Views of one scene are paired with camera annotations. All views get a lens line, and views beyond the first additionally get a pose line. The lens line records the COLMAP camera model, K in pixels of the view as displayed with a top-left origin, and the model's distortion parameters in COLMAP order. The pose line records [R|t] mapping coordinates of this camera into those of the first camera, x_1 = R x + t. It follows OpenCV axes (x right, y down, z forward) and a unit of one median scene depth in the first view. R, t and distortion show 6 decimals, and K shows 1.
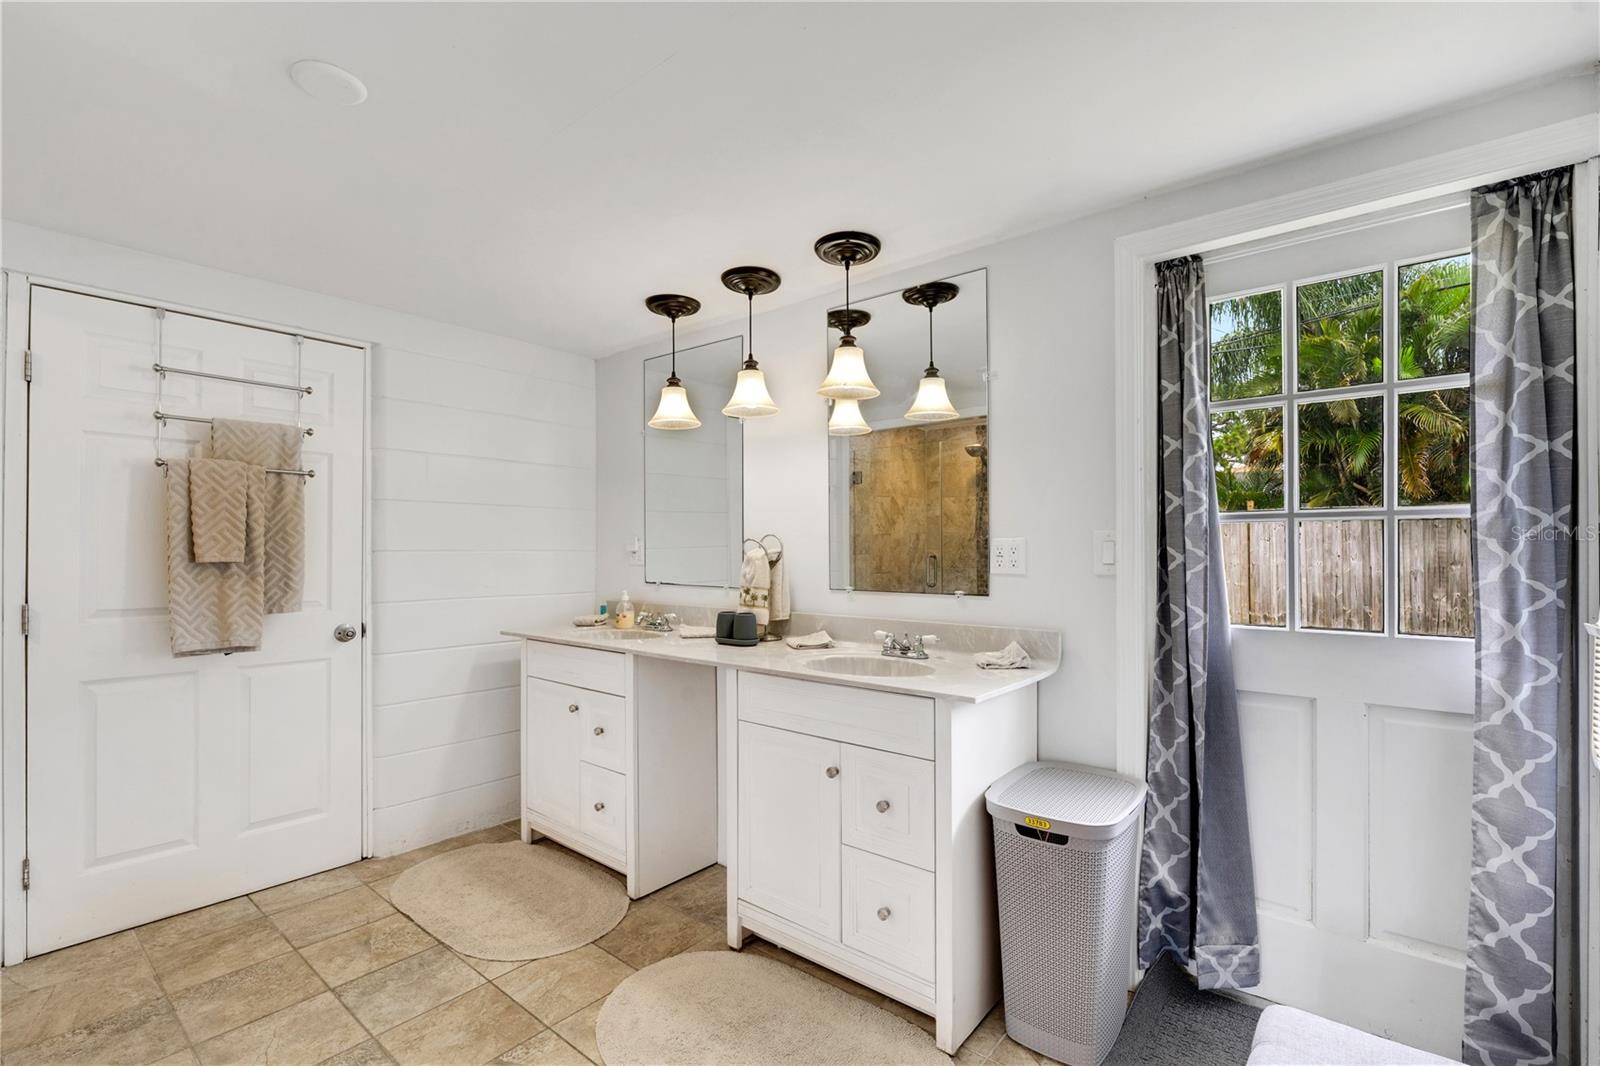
lens RADIAL K [[719.1, 0, 800.0], [0, 719.1, 551.9], [0, 0, 1]] dist [-0.008433, 0.000094]
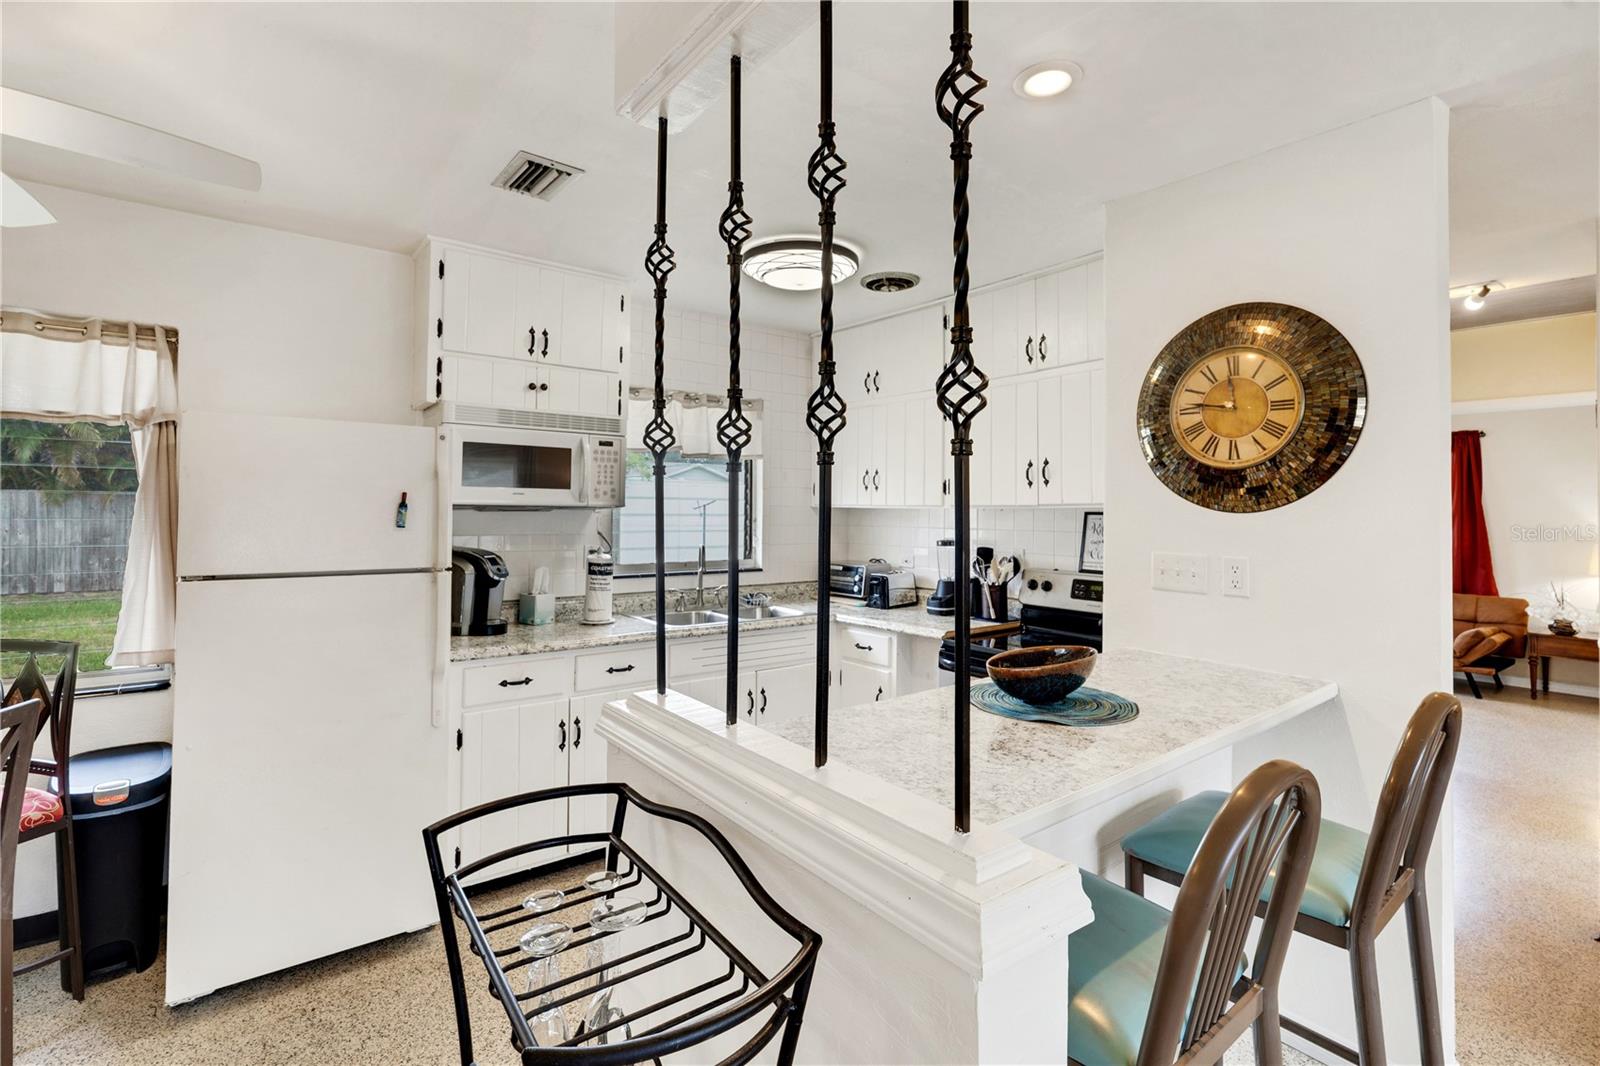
lens RADIAL K [[727.6, 0, 795.5], [0, 727.6, 495.5], [0, 0, 1]] dist [-0.011017, 0.000189]
pose [[0.224550, 0.028743, 0.974039, -0.540340], [-0.003250, 0.999581, -0.028748, -0.130701], [-0.974457, 0.003290, 0.224549, -2.877325]]
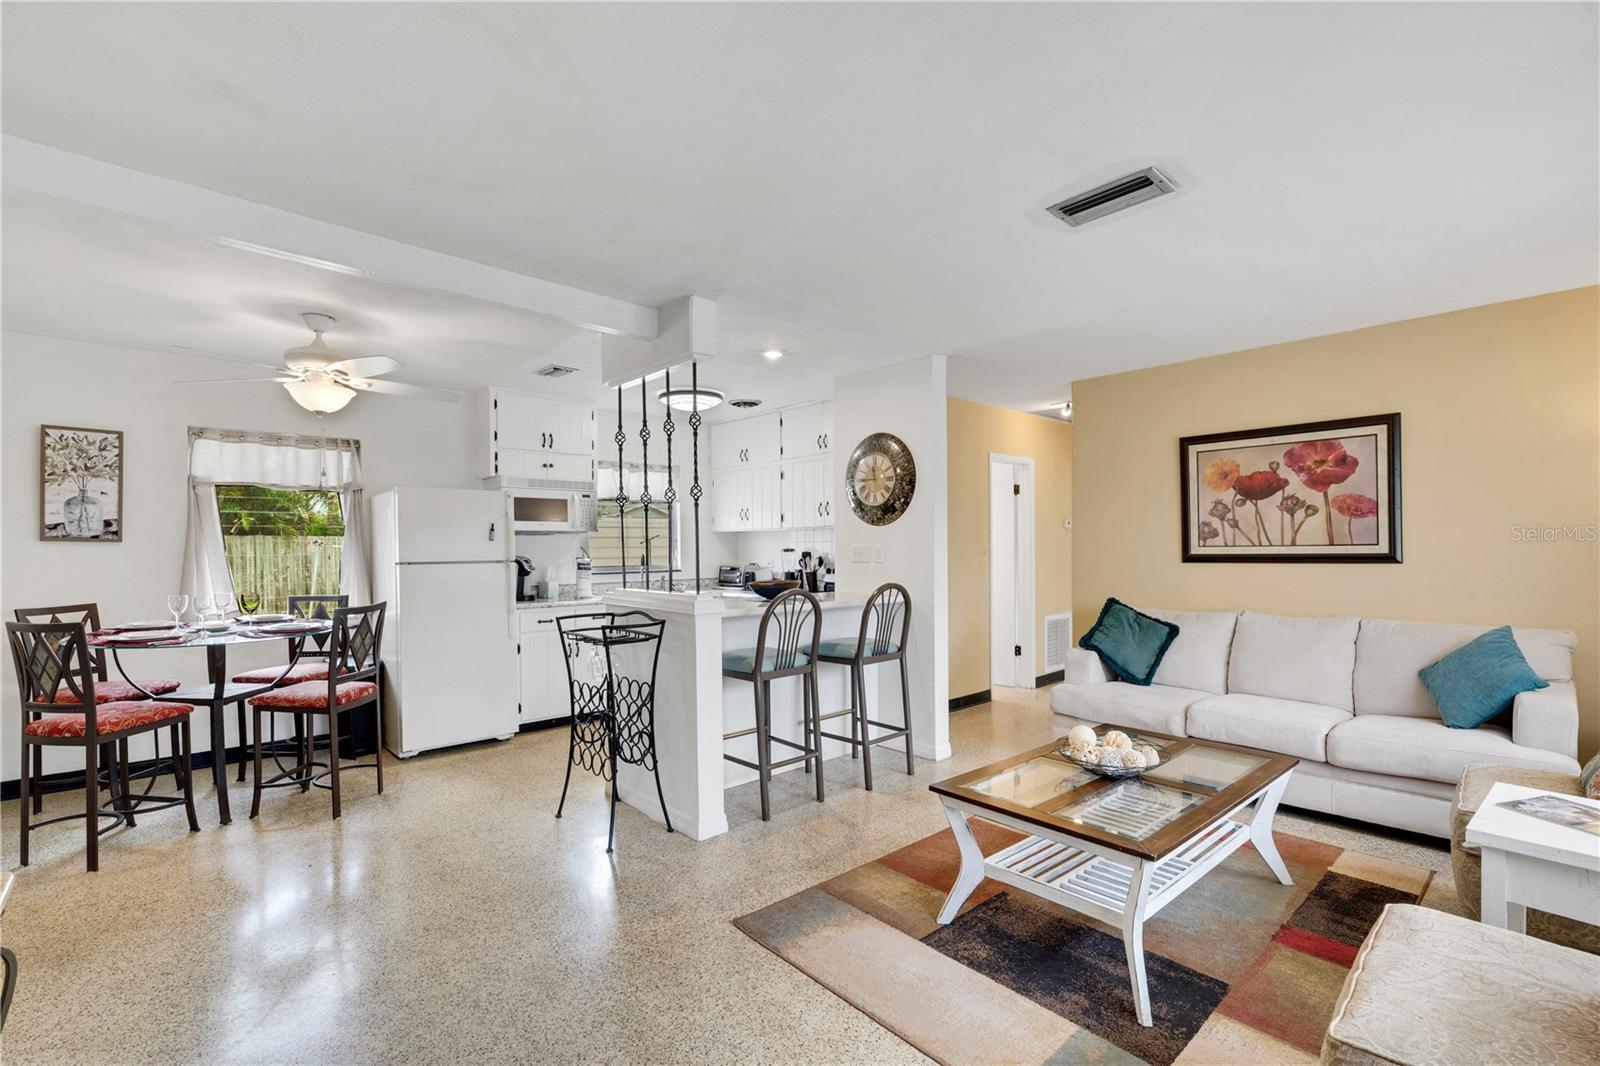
lens RADIAL K [[719.1, 0, 800.0], [0, 719.1, 551.9], [0, 0, 1]] dist [-0.008433, 0.000094]
pose [[0.149264, -0.001313, 0.988797, -1.796694], [0.016528, 0.999863, -0.001168, -0.049685], [-0.988659, 0.016517, 0.149265, -3.381617]]
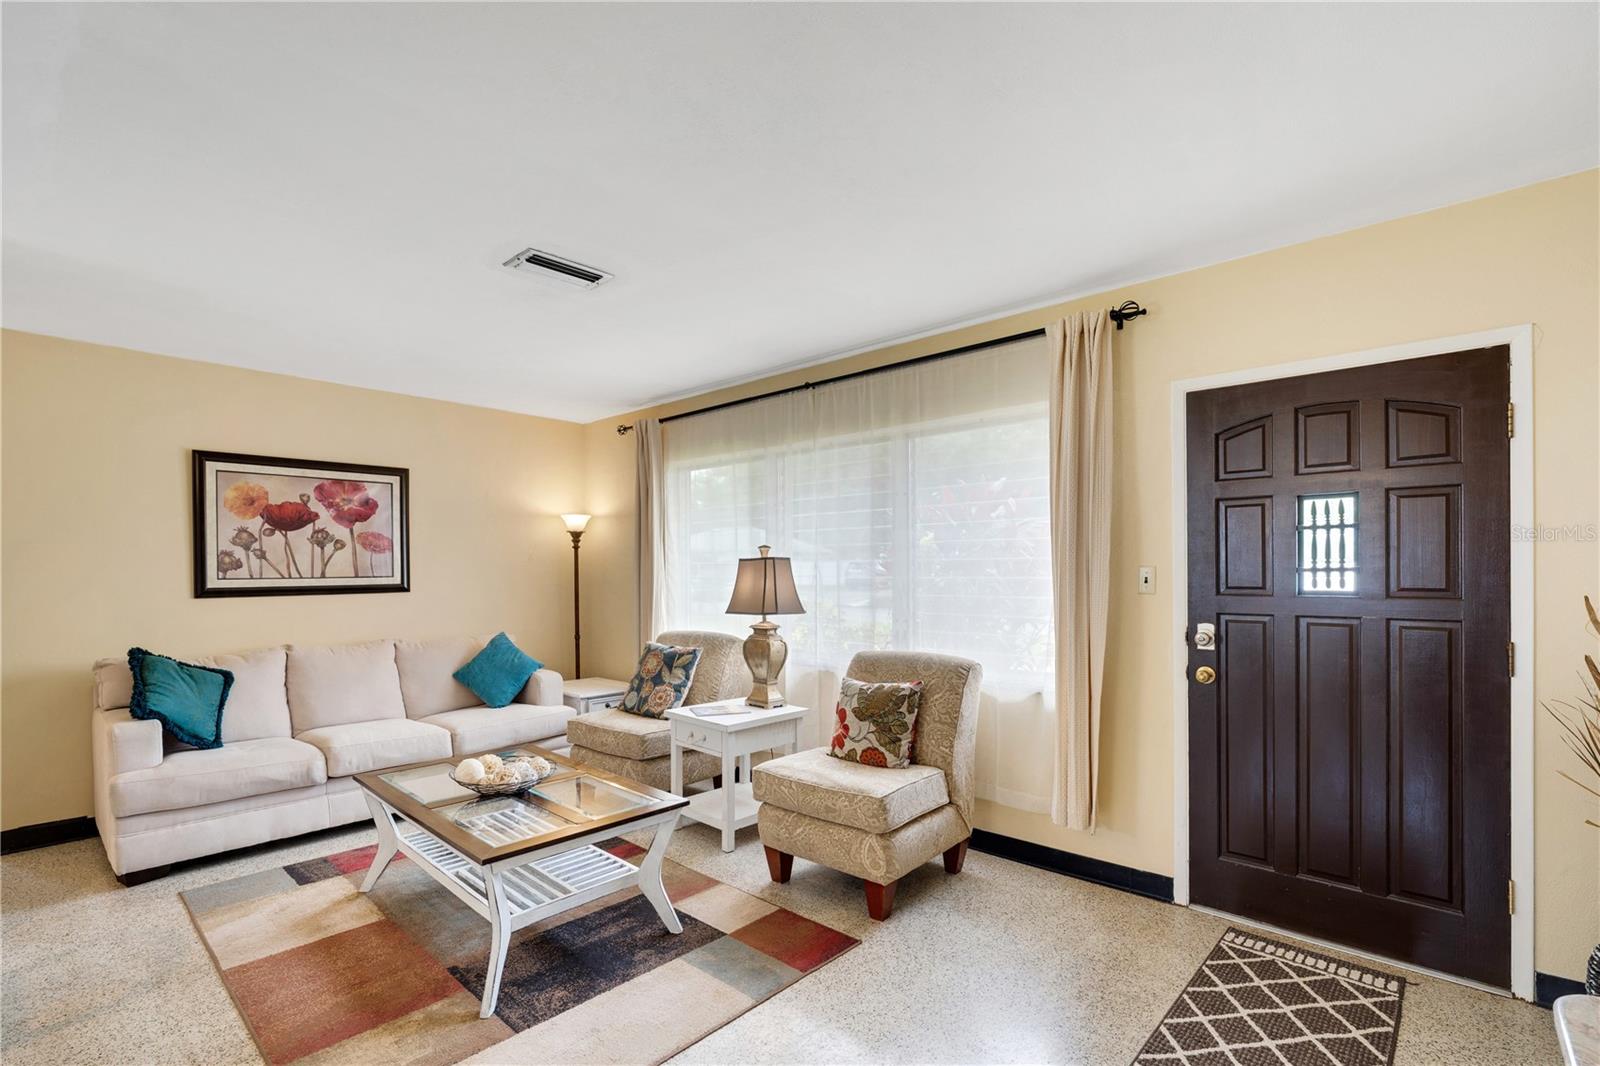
lens RADIAL K [[733.0, 0, 795.3], [0, 733.0, 567.5], [0, 0, 1]] dist [-0.012734, 0.000005]
pose [[-0.998542, 0.012950, 0.052413, -1.018055], [0.013194, 0.999904, 0.004311, -0.069191], [-0.052352, 0.004996, -0.998616, -2.324884]]
